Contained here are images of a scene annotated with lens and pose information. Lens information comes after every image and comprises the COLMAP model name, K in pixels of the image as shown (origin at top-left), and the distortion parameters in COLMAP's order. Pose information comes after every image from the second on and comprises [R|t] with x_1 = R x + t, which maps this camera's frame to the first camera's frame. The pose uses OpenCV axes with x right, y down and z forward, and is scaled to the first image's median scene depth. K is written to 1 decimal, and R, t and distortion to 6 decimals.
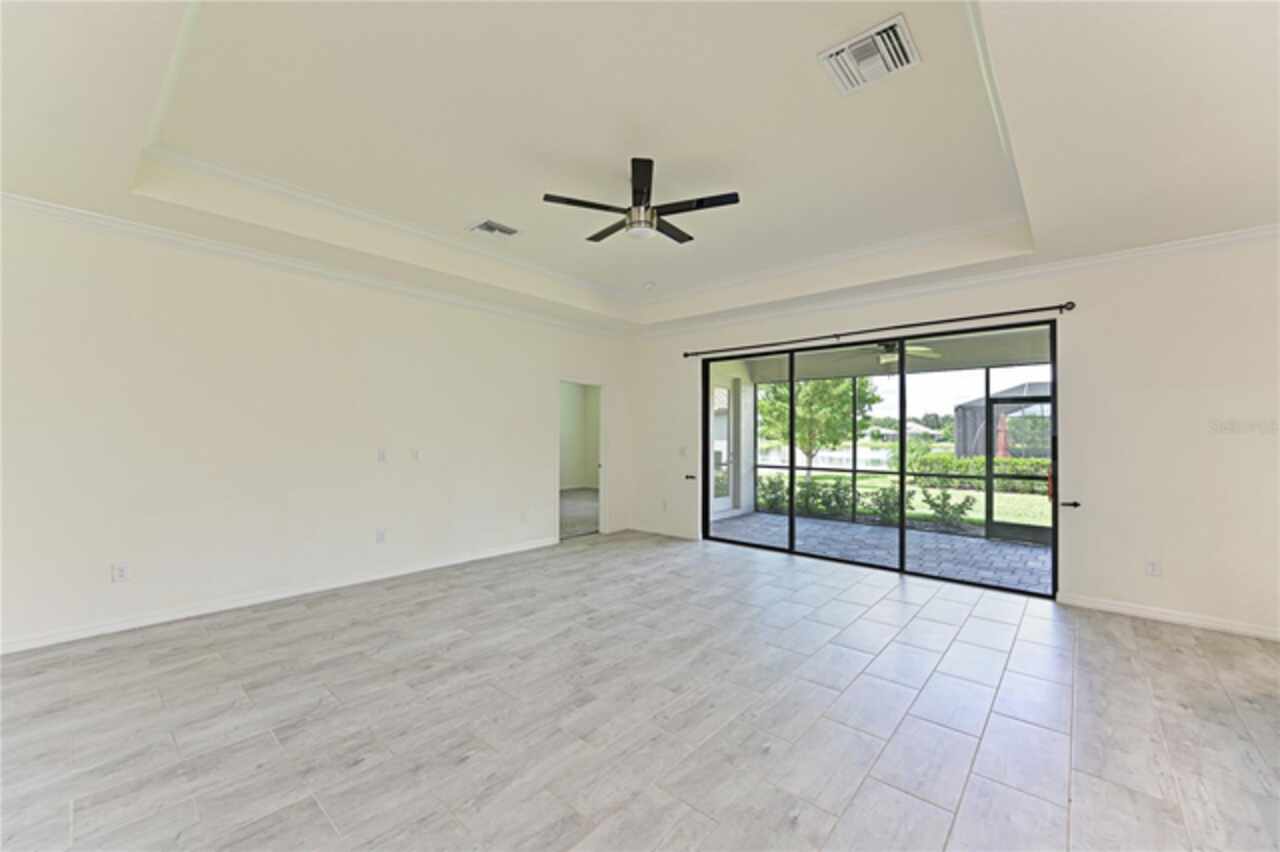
lens RADIAL K [[502.1, 0, 639.8], [0, 502.1, 433.2], [0, 0, 1]] dist [0.000982, -0.000301]
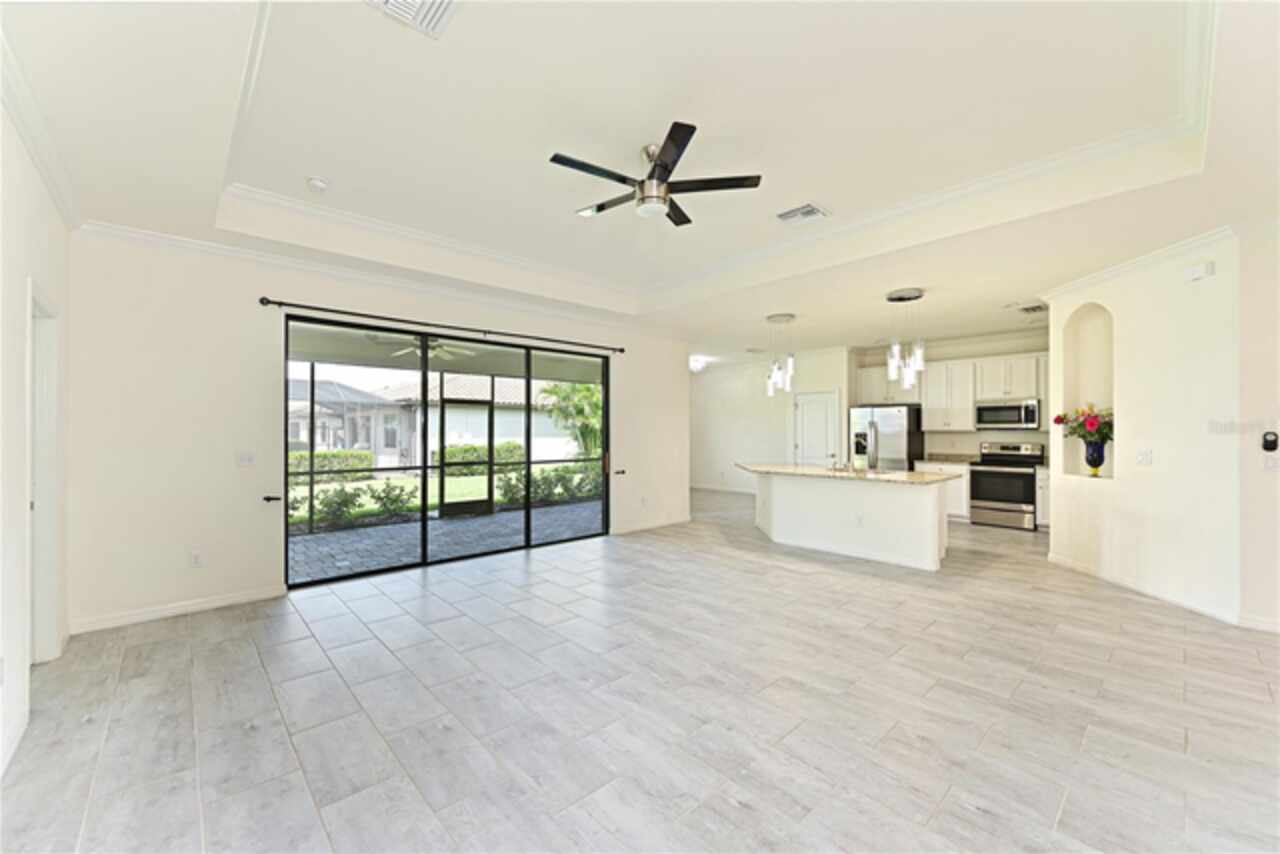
lens RADIAL K [[505.9, 0, 637.3], [0, 505.9, 417.8], [0, 0, 1]] dist [-0.000788, -0.000282]
pose [[0.103236, 0.020036, 0.994455, -0.867545], [-0.000756, 0.999798, -0.020065, 0.000140], [-0.994657, 0.001320, 0.103230, 0.870625]]
